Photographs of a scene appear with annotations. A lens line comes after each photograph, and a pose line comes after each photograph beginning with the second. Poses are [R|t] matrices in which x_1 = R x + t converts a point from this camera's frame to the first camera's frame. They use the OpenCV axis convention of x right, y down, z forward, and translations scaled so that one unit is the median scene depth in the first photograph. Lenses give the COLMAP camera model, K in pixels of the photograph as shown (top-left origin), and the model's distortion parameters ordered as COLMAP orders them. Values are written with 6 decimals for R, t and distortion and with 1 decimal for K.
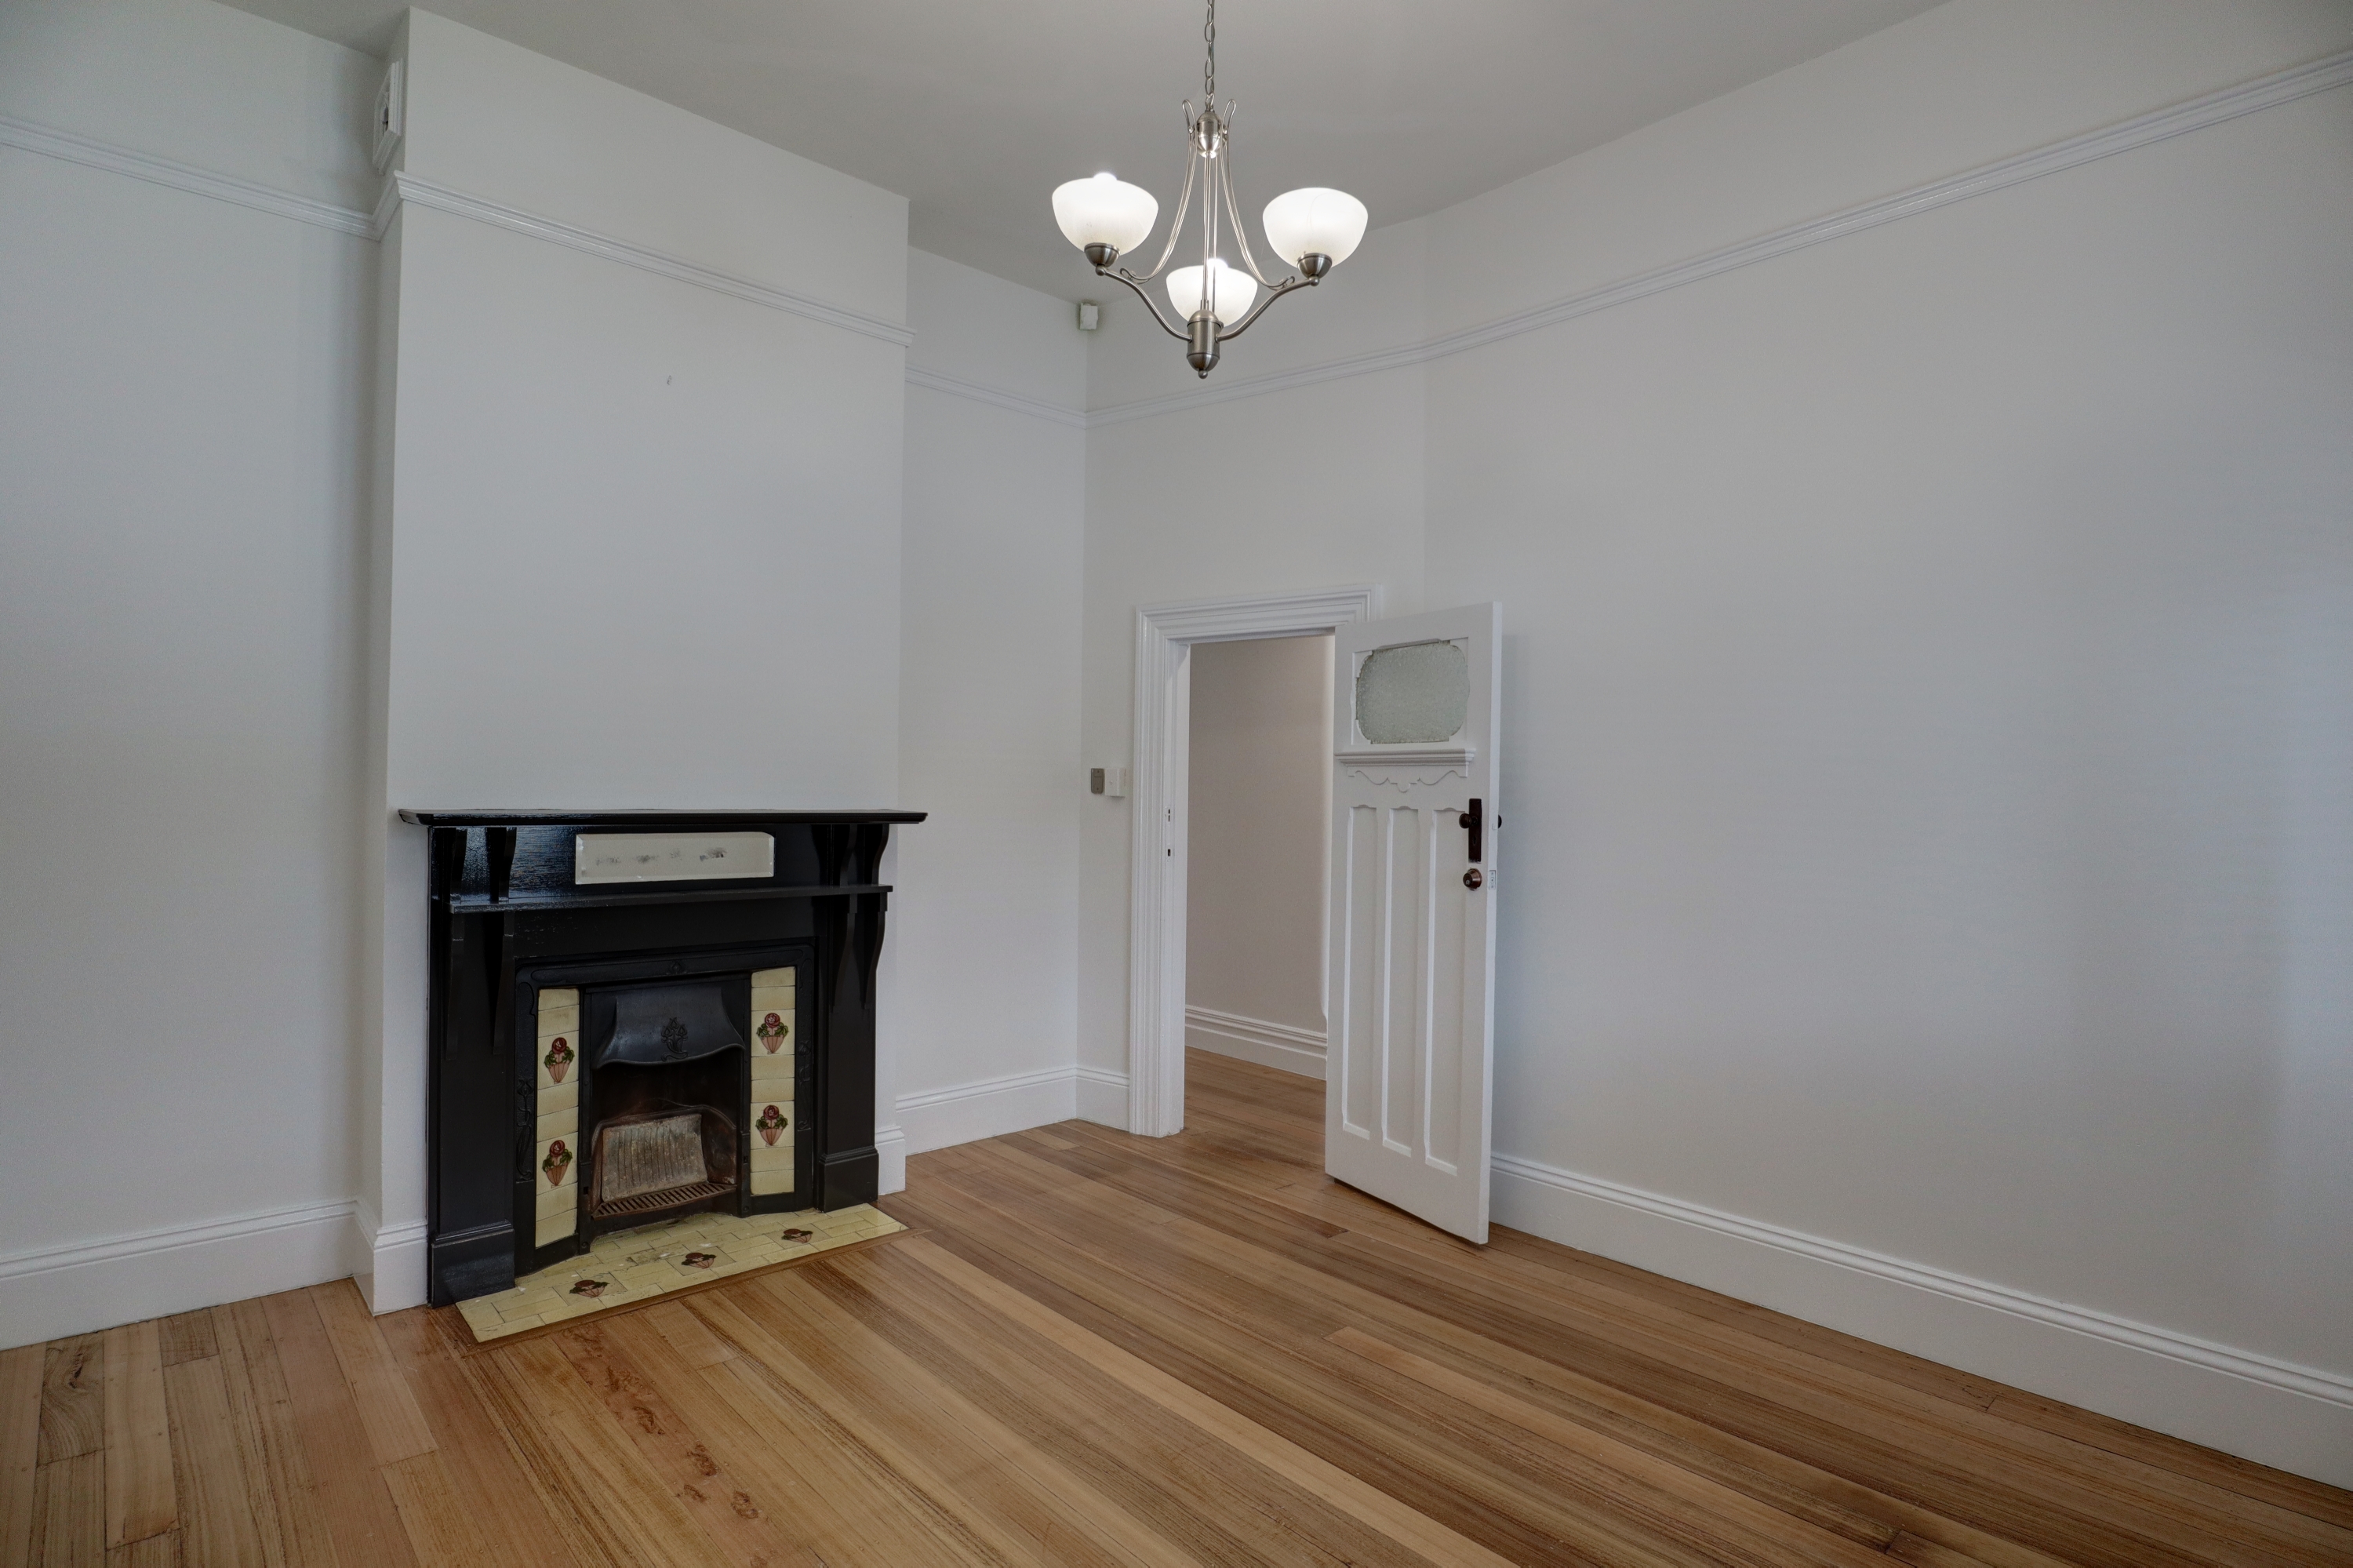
lens RADIAL K [[1181.2, 0, 1162.1], [0, 1181.2, 786.4], [0, 0, 1]] dist [-0.036070, 0.006413]
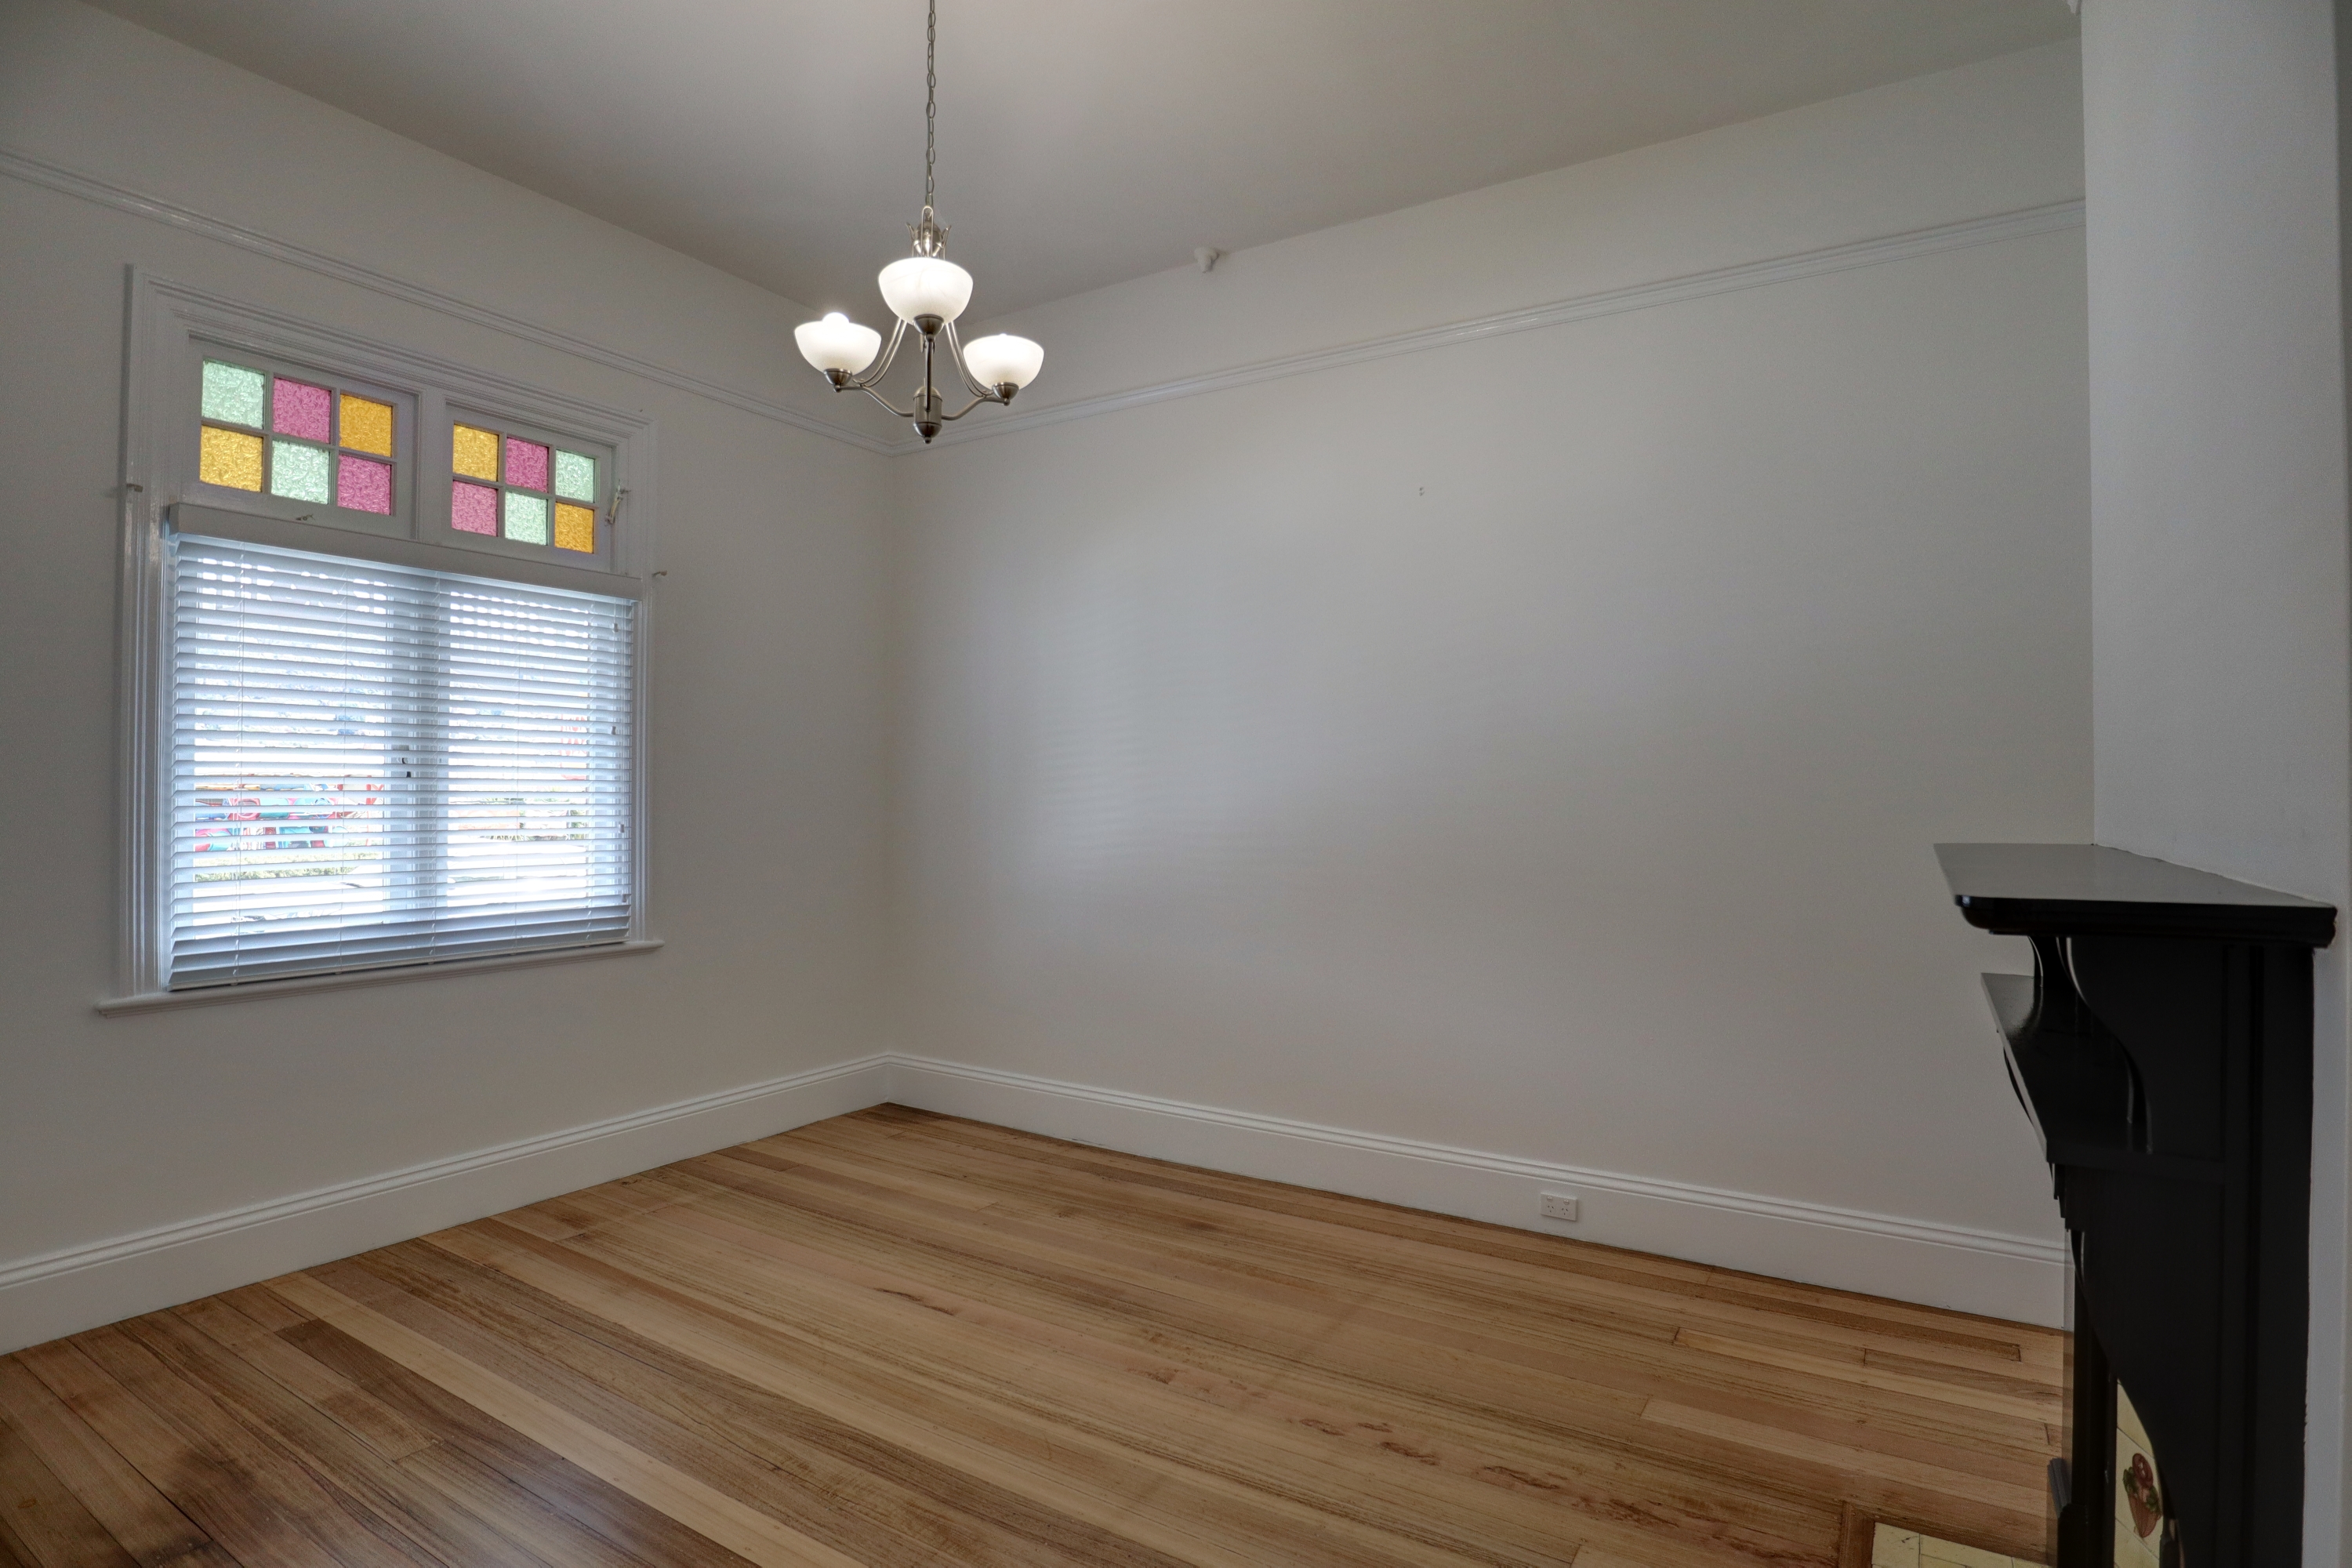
lens RADIAL K [[1180.6, 0, 1178.6], [0, 1180.6, 788.4], [0, 0, 1]] dist [-0.036070, 0.006413]
pose [[-0.961480, -0.021272, -0.274051, 0.098755], [-0.020337, 0.999774, -0.006254, 0.004979], [0.274122, -0.000440, -0.961695, 2.010648]]
